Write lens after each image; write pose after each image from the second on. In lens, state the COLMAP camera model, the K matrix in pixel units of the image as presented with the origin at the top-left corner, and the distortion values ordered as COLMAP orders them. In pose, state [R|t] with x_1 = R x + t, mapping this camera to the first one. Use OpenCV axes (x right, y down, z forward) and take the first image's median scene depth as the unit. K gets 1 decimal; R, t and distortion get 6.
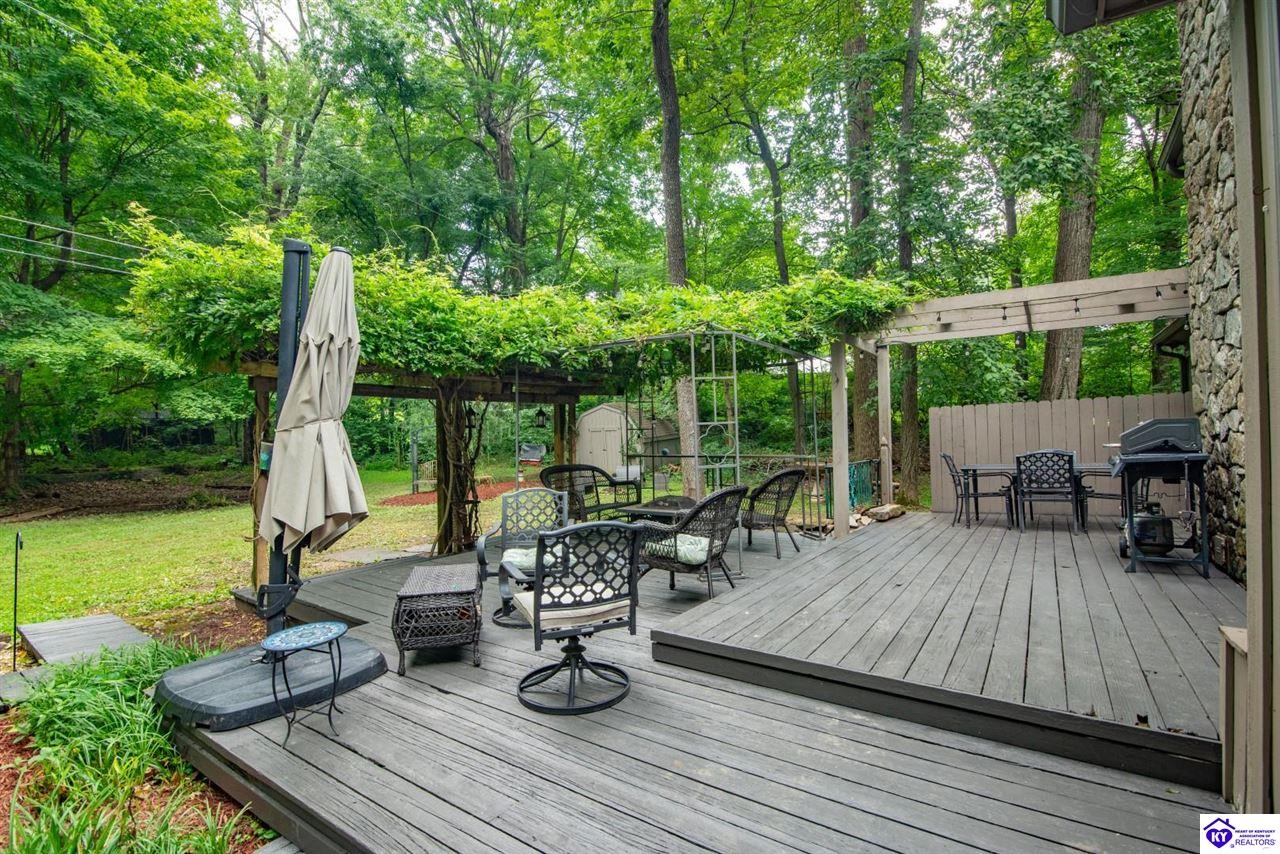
lens RADIAL K [[583.9, 0, 637.6], [0, 583.9, 425.2], [0, 0, 1]] dist [-0.017224, 0.000190]
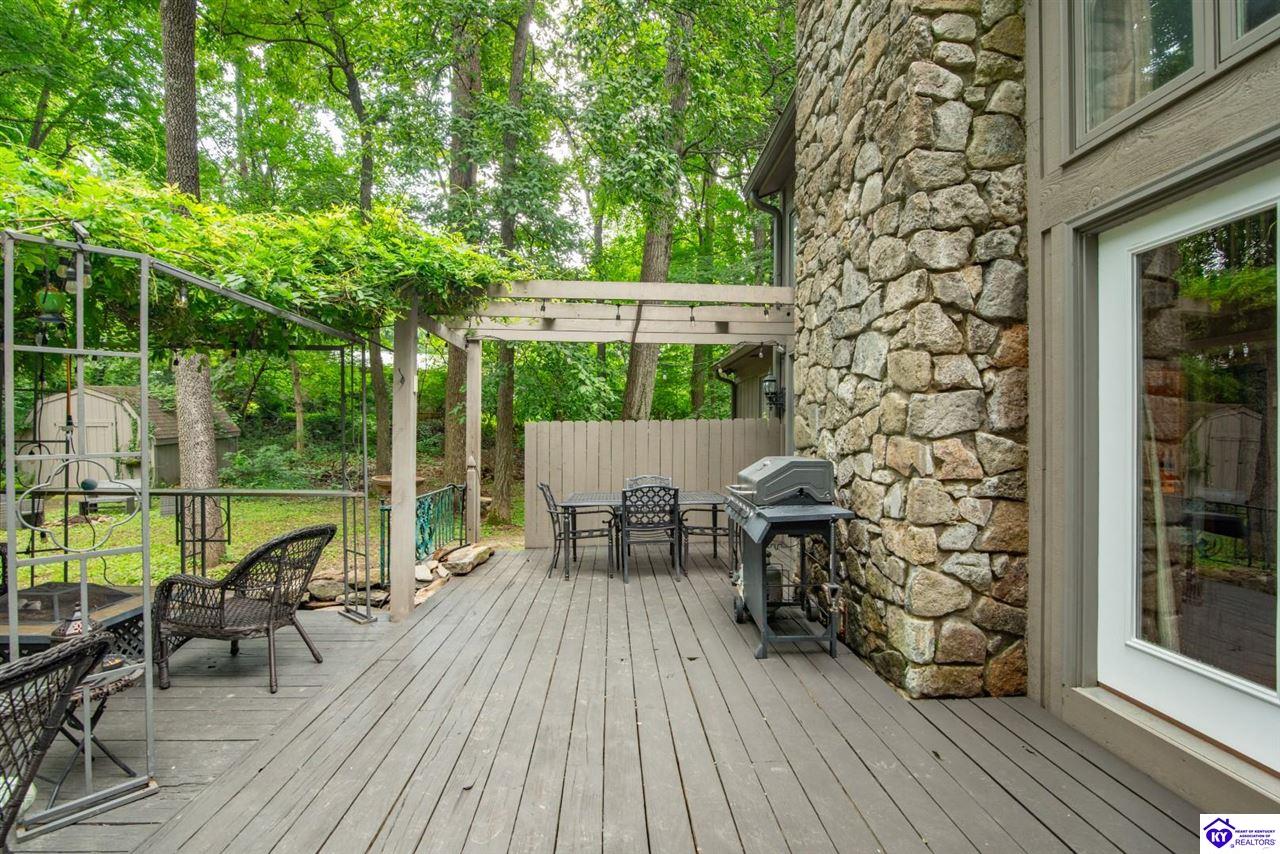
lens RADIAL K [[583.9, 0, 638.7], [0, 583.9, 435.3], [0, 0, 1]] dist [-0.017224, 0.000190]
pose [[0.788006, 0.023691, 0.615211, 0.162107], [-0.034949, 0.999369, 0.006280, -0.029656], [-0.614674, -0.026449, 0.788337, 0.336829]]
